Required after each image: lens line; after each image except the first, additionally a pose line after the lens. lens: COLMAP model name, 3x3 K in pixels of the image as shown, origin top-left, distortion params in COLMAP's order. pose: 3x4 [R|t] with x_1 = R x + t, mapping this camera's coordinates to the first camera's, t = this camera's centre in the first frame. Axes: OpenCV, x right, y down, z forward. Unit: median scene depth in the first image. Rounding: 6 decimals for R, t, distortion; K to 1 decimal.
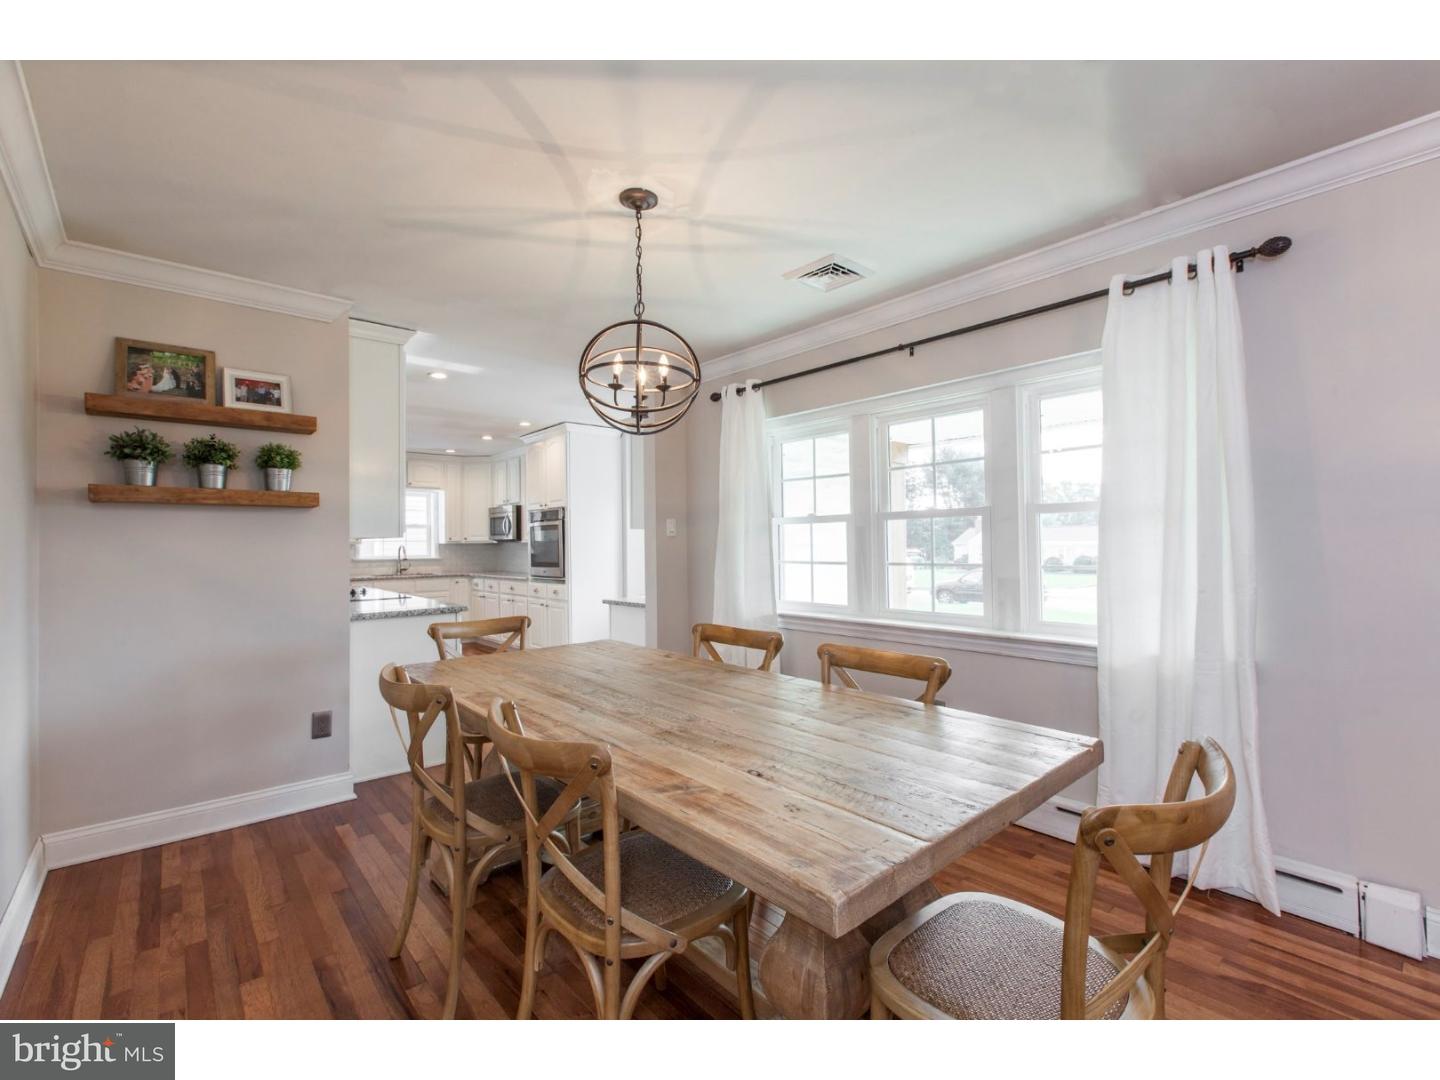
lens RADIAL K [[640.0, 0, 732.6], [0, 640.0, 541.7], [0, 0, 1]] dist [-0.000870, -0.002686]
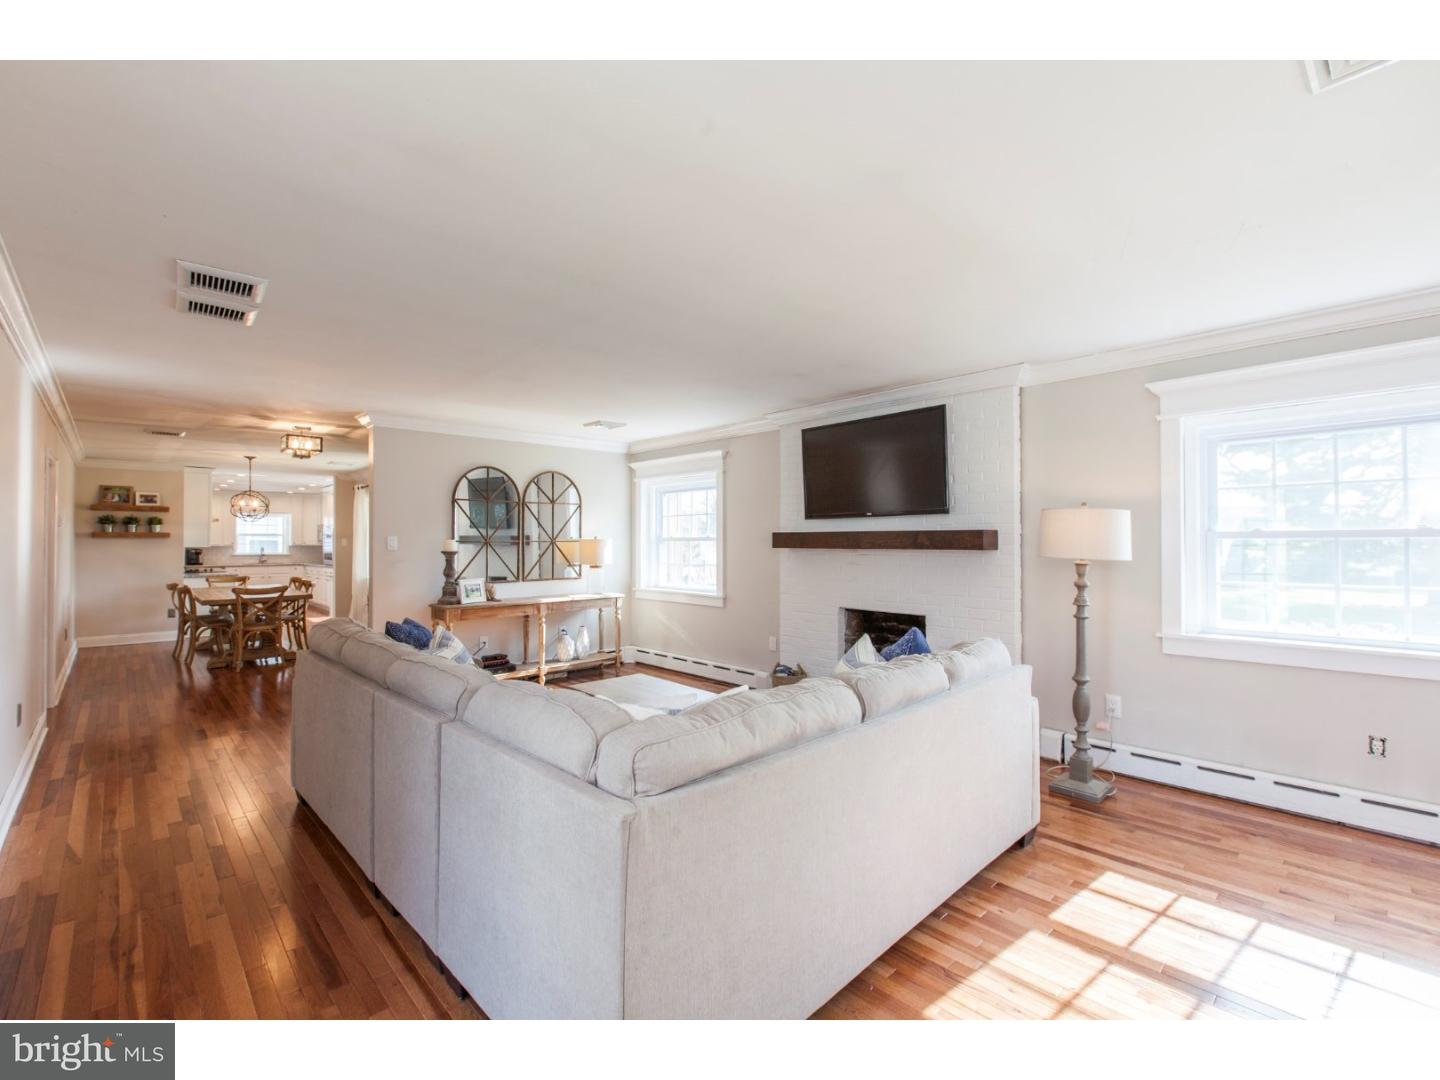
lens RADIAL K [[640.0, 0, 724.6], [0, 640.0, 542.6], [0, 0, 1]] dist [-0.000870, -0.002686]
pose [[0.999749, 0.010181, 0.019944, 0.792745], [-0.010289, 0.999933, 0.005316, -0.031190], [-0.019889, -0.005520, 0.999787, -0.852817]]
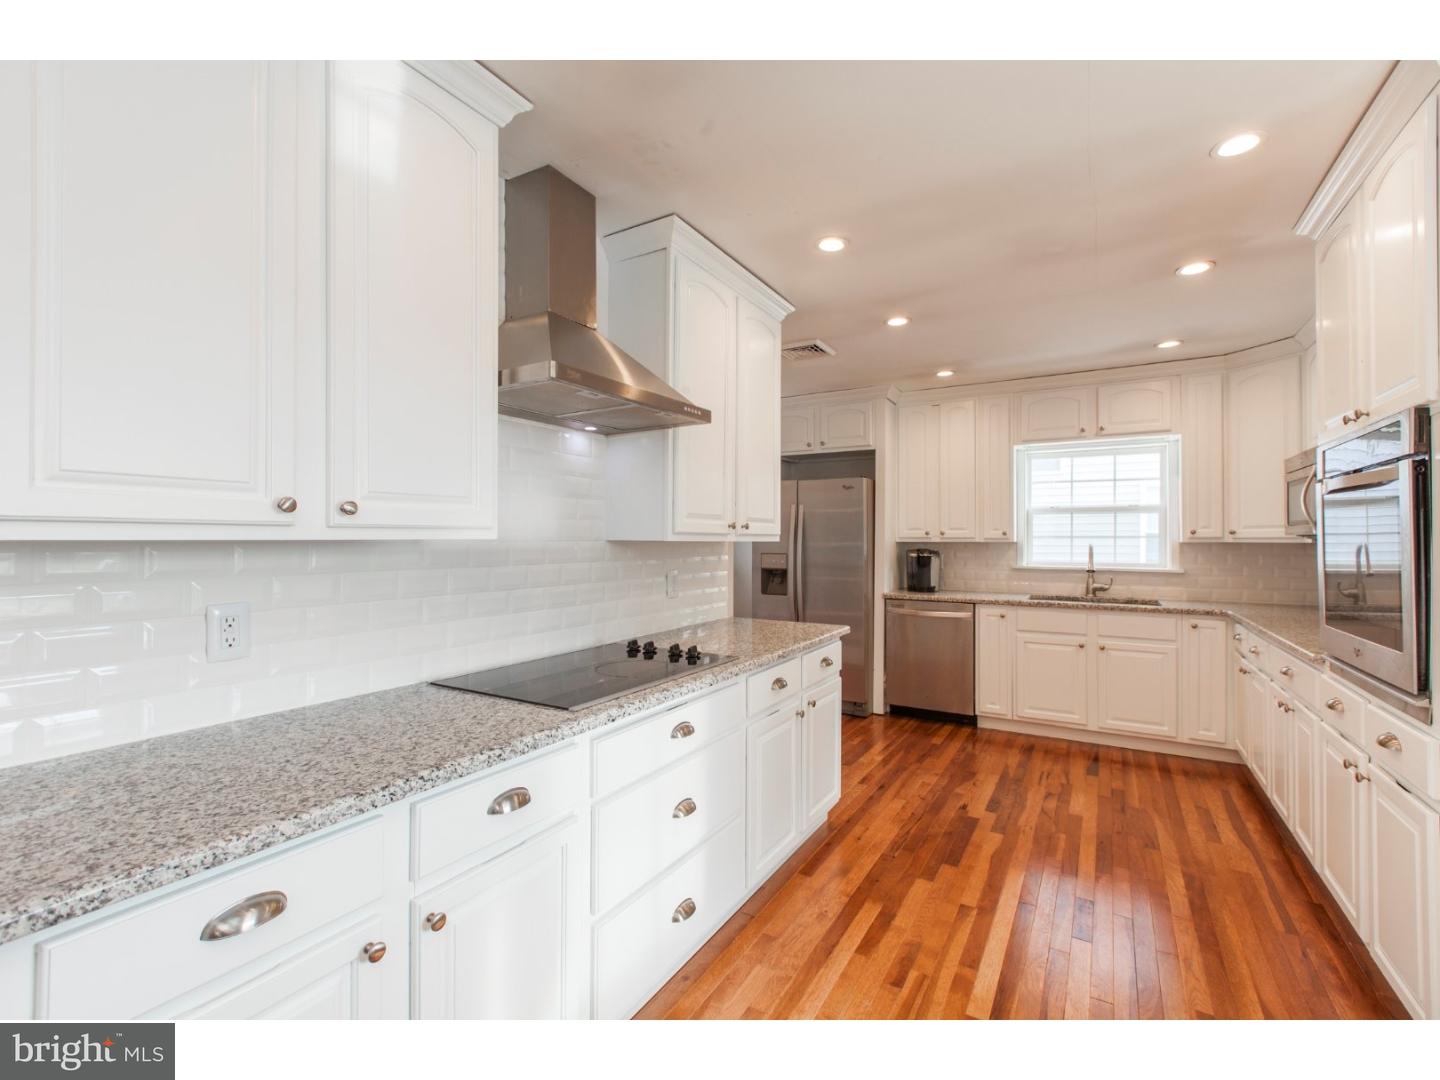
lens RADIAL K [[640.0, 0, 721.2], [0, 640.0, 534.3], [0, 0, 1]] dist [-0.000870, -0.002686]
pose [[0.303502, 0.002089, -0.952828, -0.108403], [0.002258, 0.999993, 0.002912, -0.006445], [0.952828, -0.003035, 0.303495, 0.614089]]
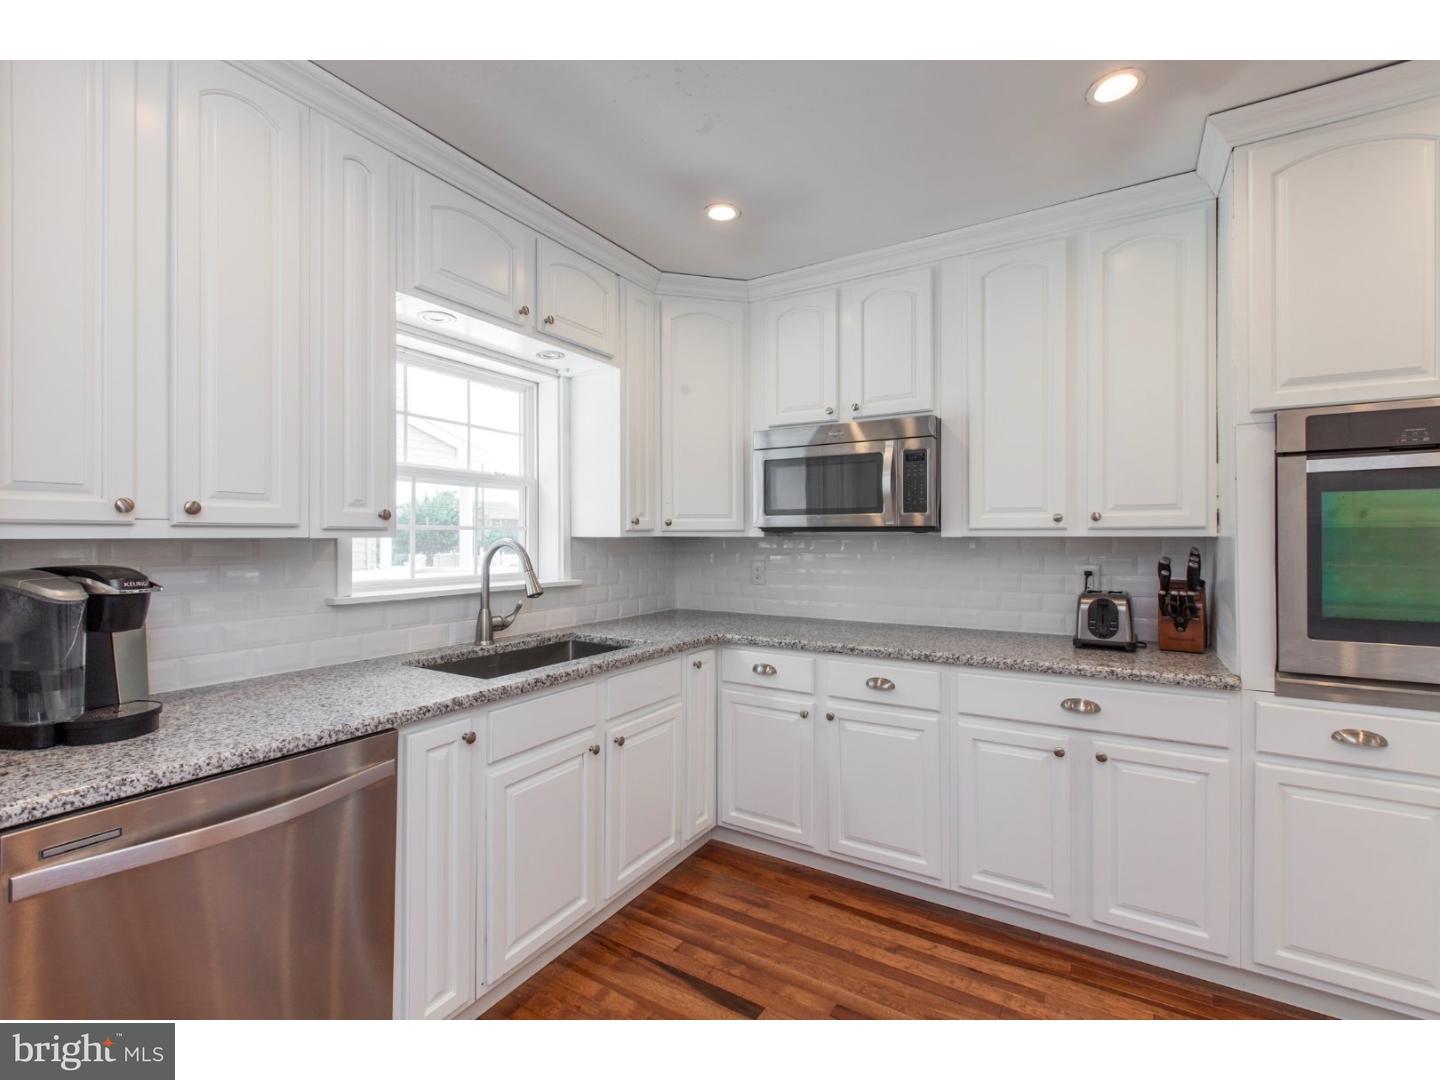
lens RADIAL K [[640.0, 0, 723.8], [0, 640.0, 534.4], [0, 0, 1]] dist [-0.000870, -0.002686]
pose [[0.958014, 0.008450, 0.286597, -0.583684], [-0.009276, 0.999956, 0.001525, 0.000848], [-0.286571, -0.004119, 0.958050, 0.813291]]
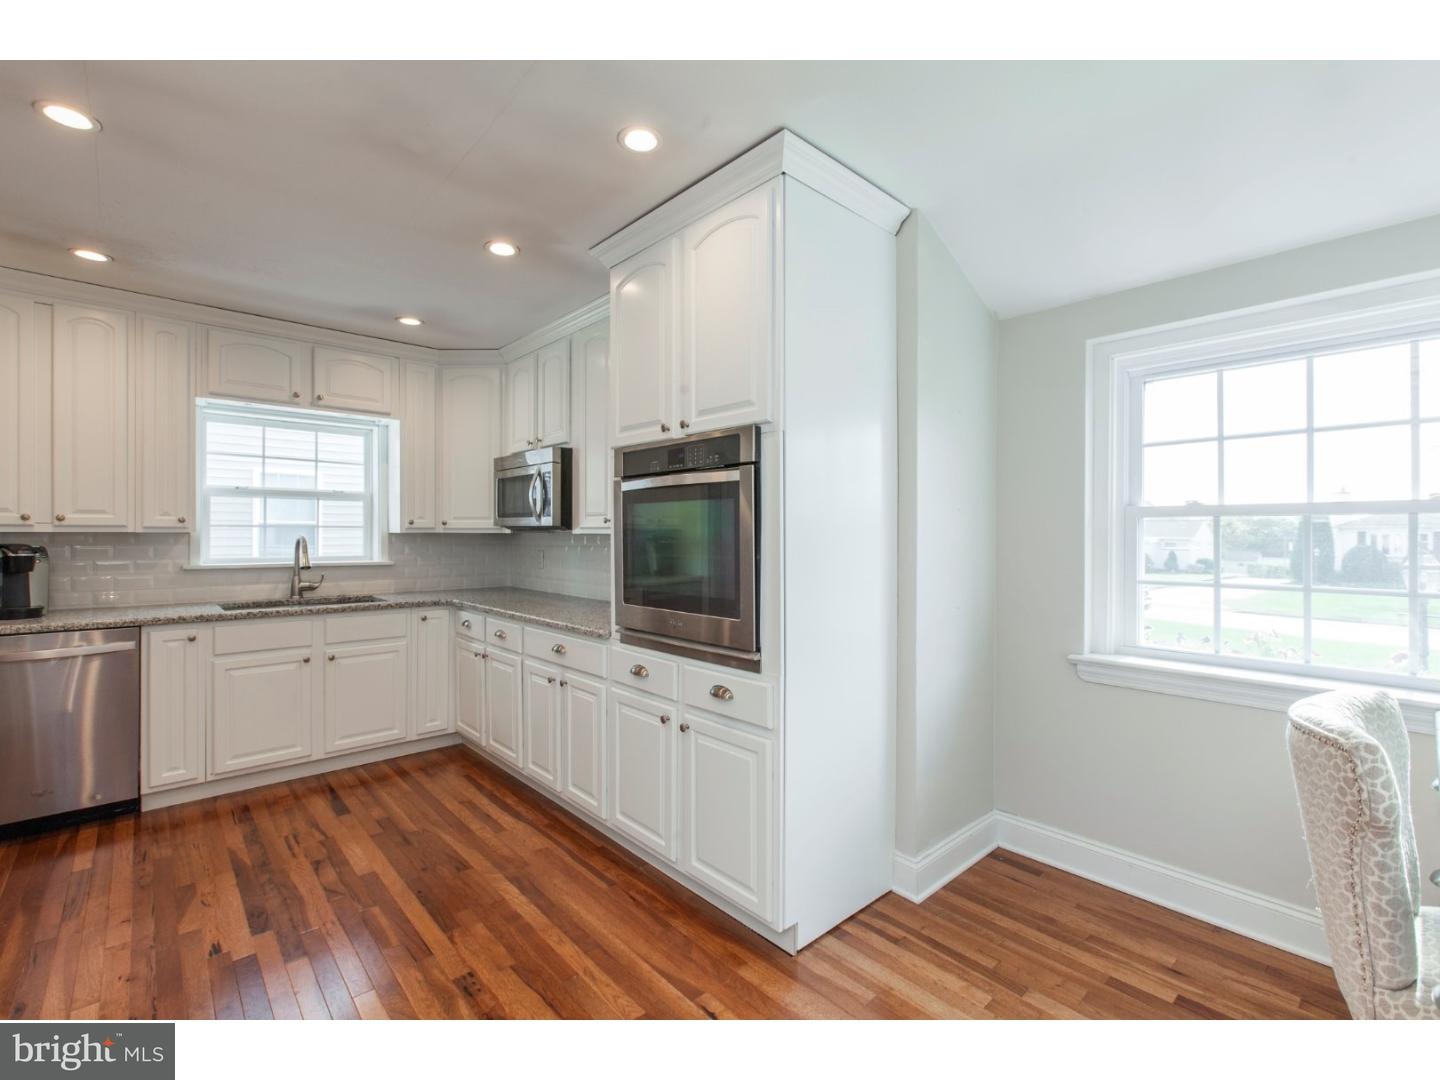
lens RADIAL K [[640.0, 0, 718.6], [0, 640.0, 535.7], [0, 0, 1]] dist [-0.000870, -0.002686]
pose [[0.999883, 0.012871, 0.008284, -0.260824], [-0.012963, 0.999854, 0.011134, -0.003840], [-0.008140, -0.011240, 0.999904, 0.628354]]
